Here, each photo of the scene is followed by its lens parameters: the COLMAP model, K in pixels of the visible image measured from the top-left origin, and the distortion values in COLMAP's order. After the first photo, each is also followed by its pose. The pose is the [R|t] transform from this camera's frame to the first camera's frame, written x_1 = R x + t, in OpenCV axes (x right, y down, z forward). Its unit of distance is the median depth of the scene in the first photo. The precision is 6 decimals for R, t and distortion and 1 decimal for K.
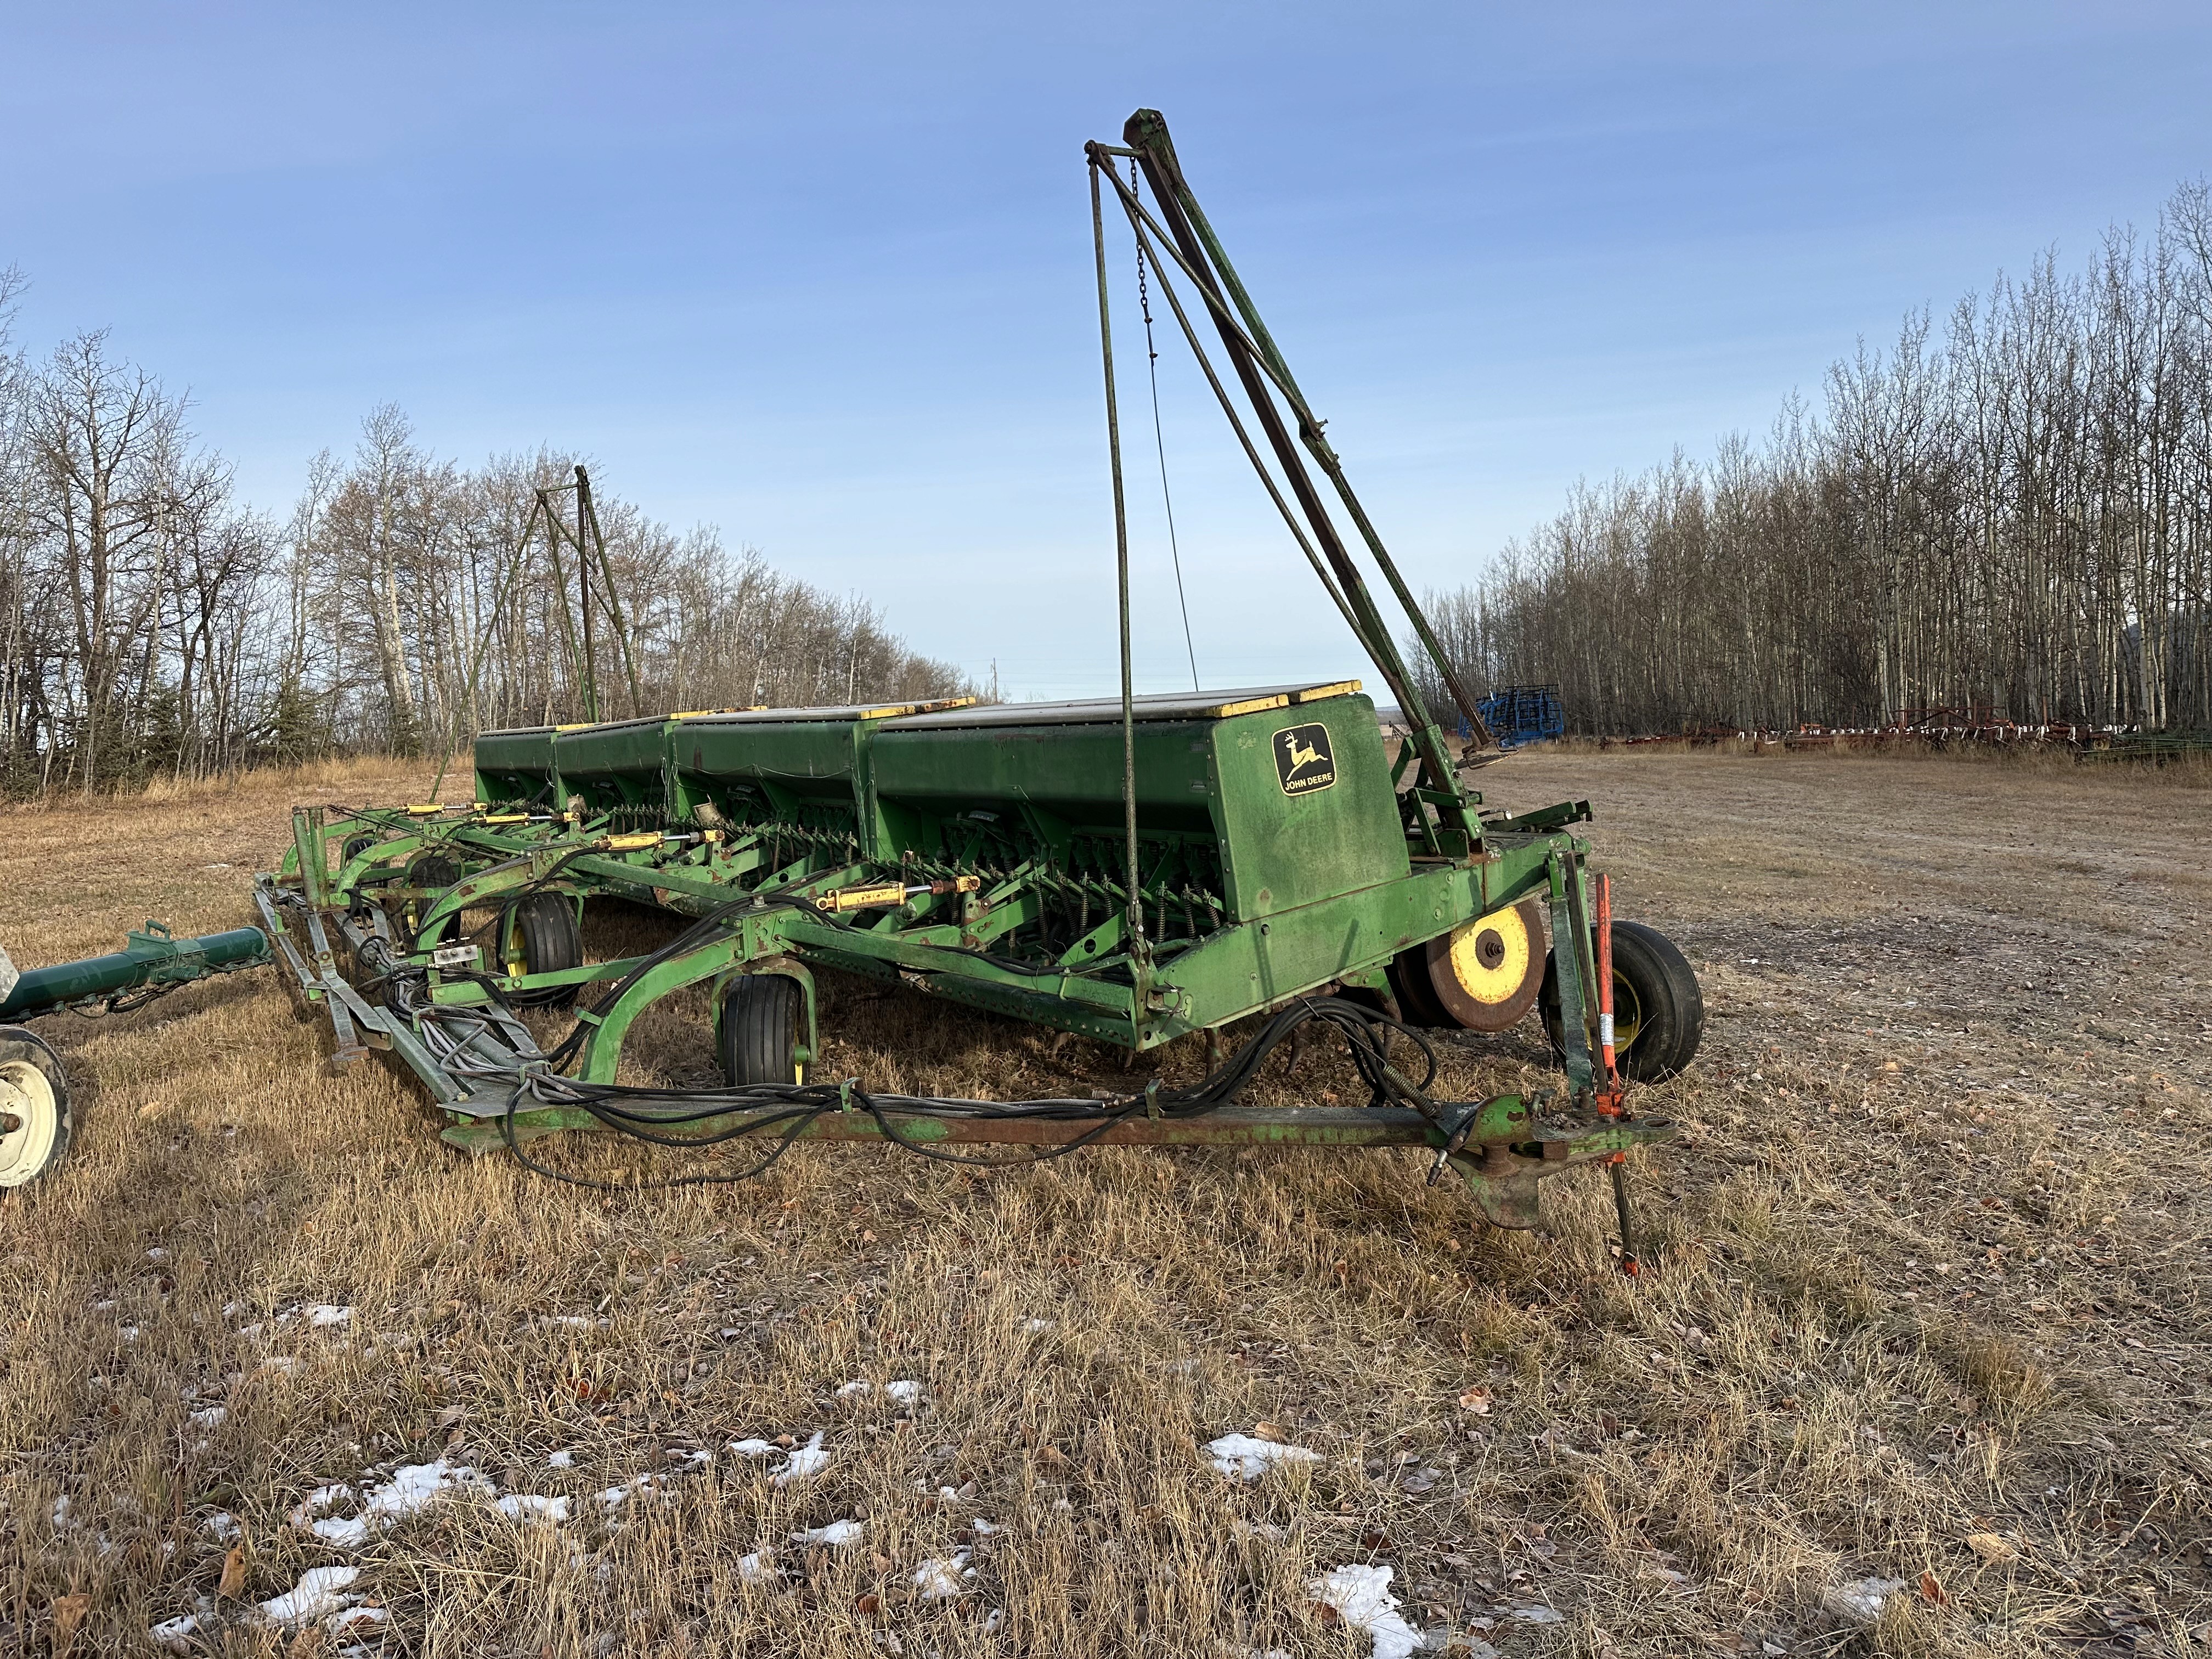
lens RADIAL K [[1546.4, 0, 1106.0], [0, 1546.4, 829.5], [0, 0, 1]] dist [-0.000588, -0.001600]
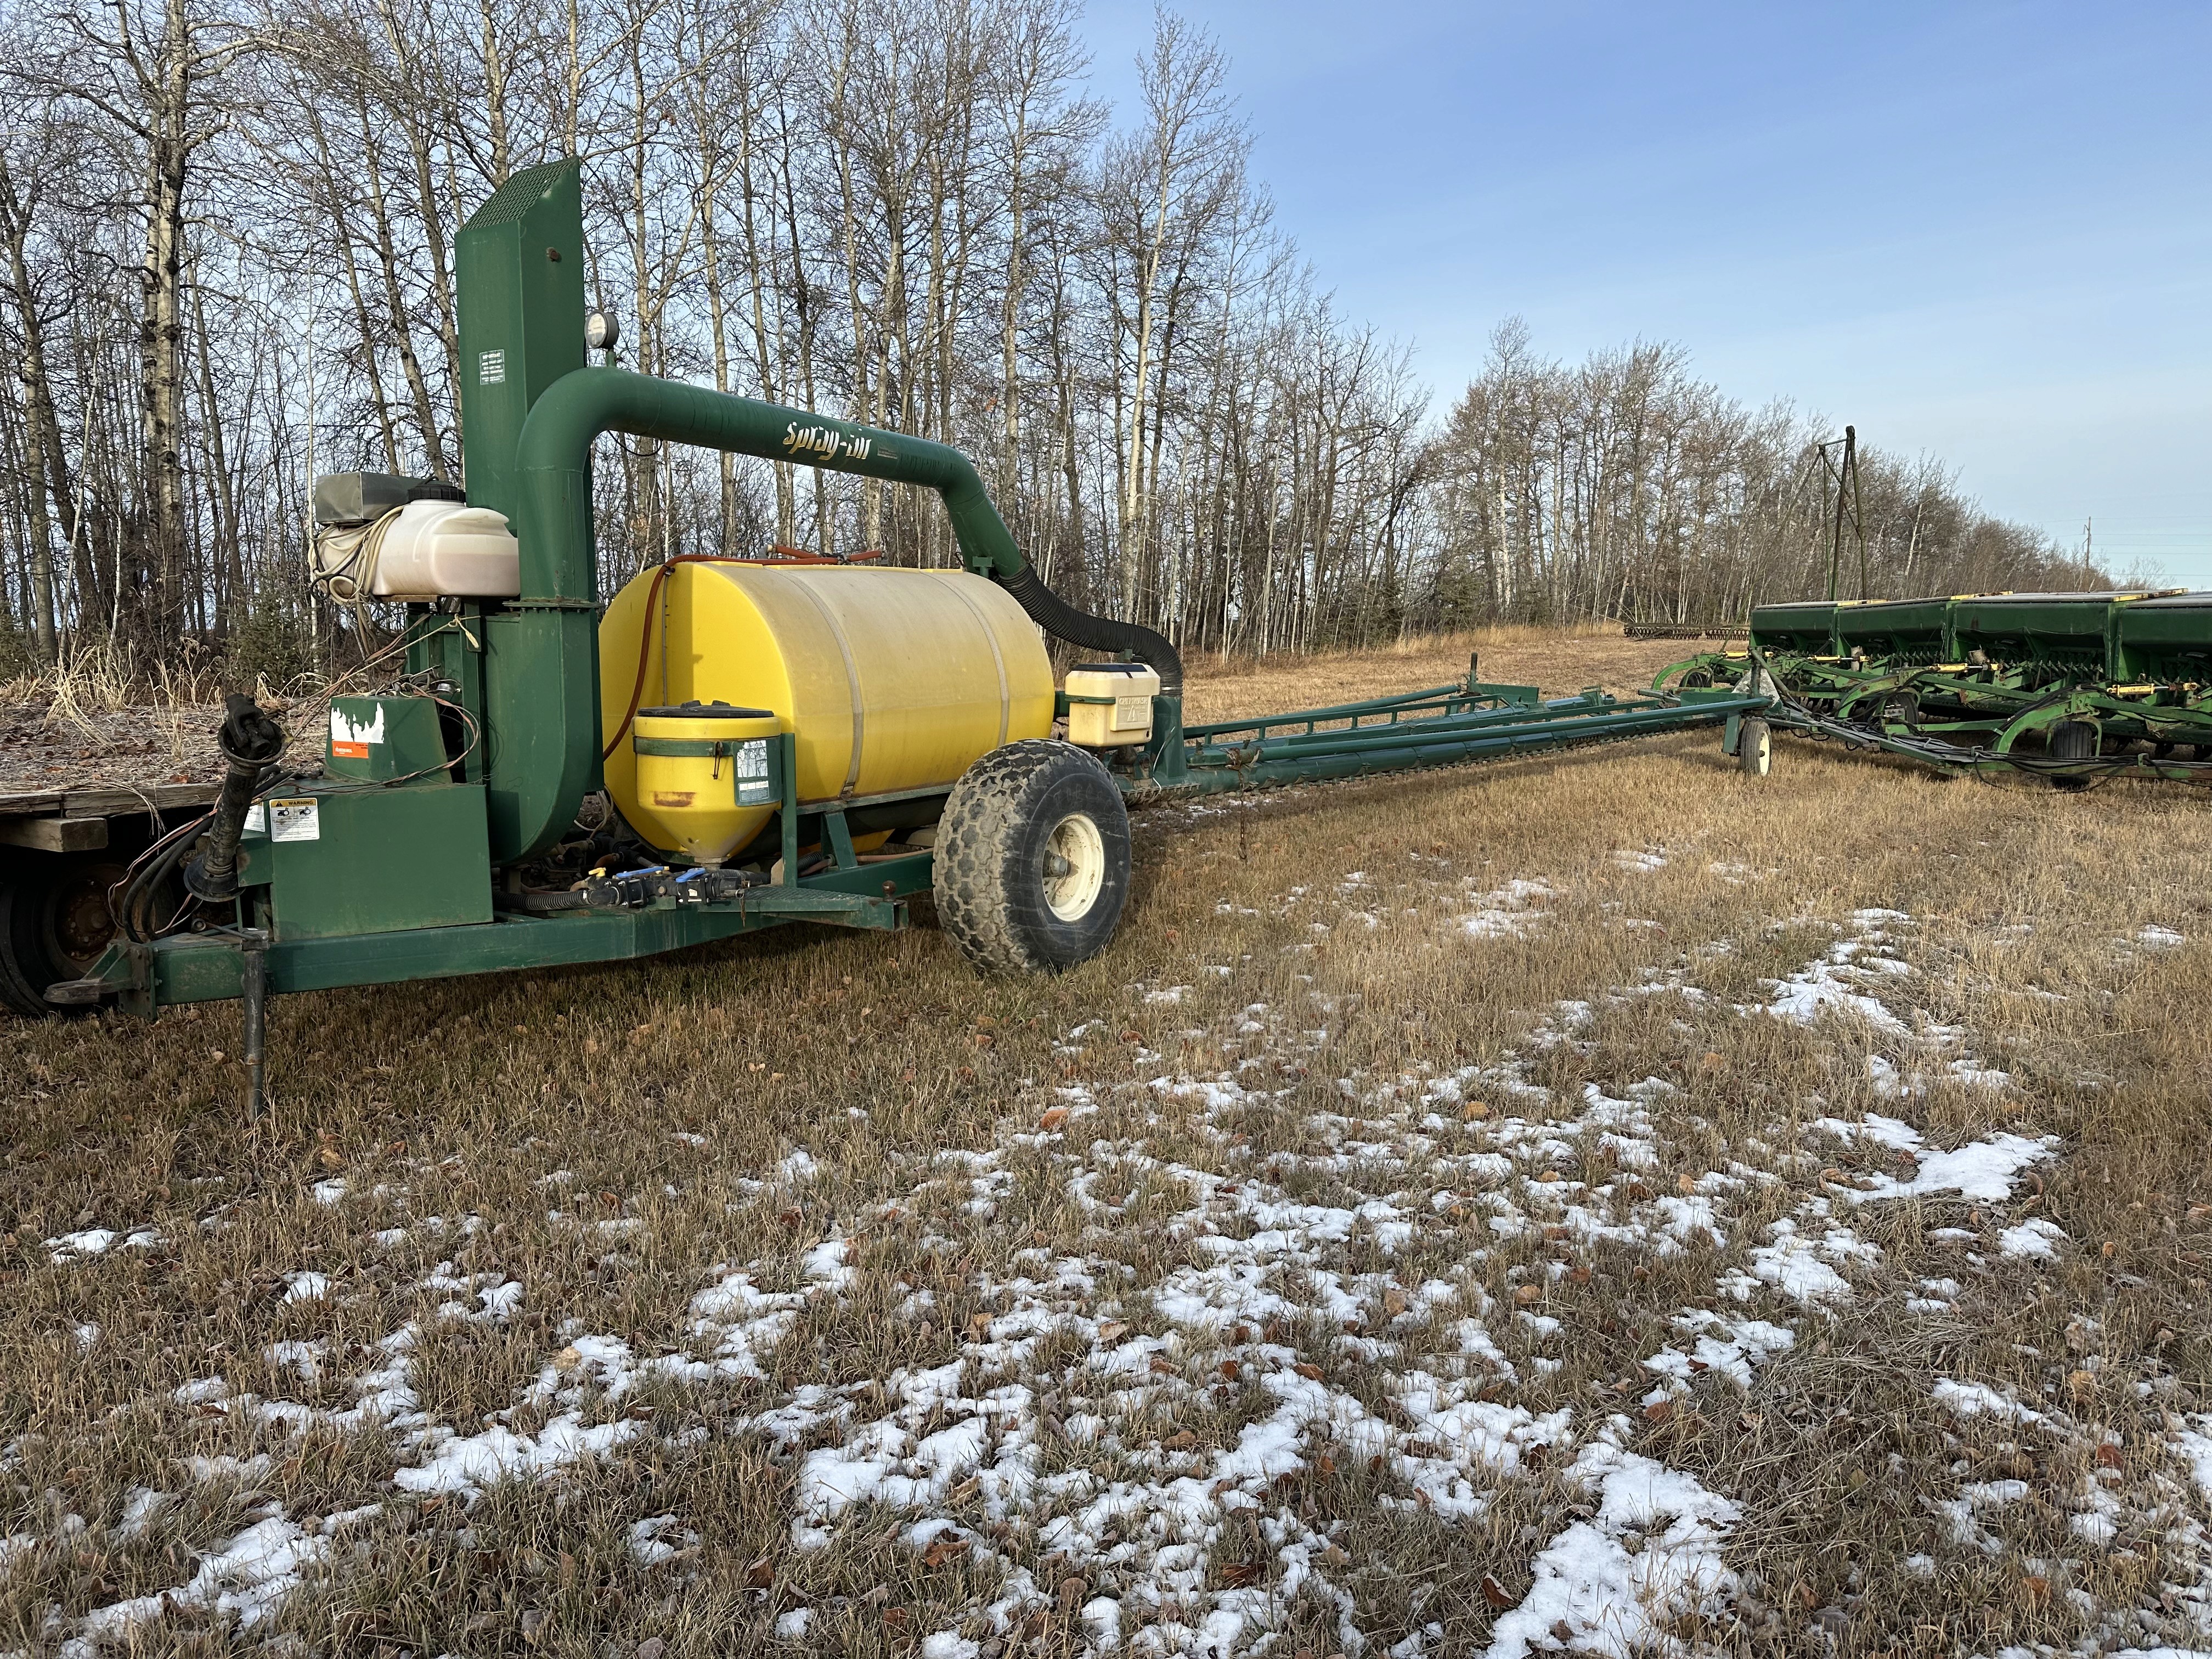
lens RADIAL K [[1546.4, 0, 1106.0], [0, 1546.4, 829.5], [0, 0, 1]] dist [-0.000588, -0.001600]
pose [[0.809379, 0.087474, -0.580736, -0.004487], [-0.039194, 0.994686, 0.095200, 0.007918], [0.585977, -0.054292, 0.808507, -0.135689]]
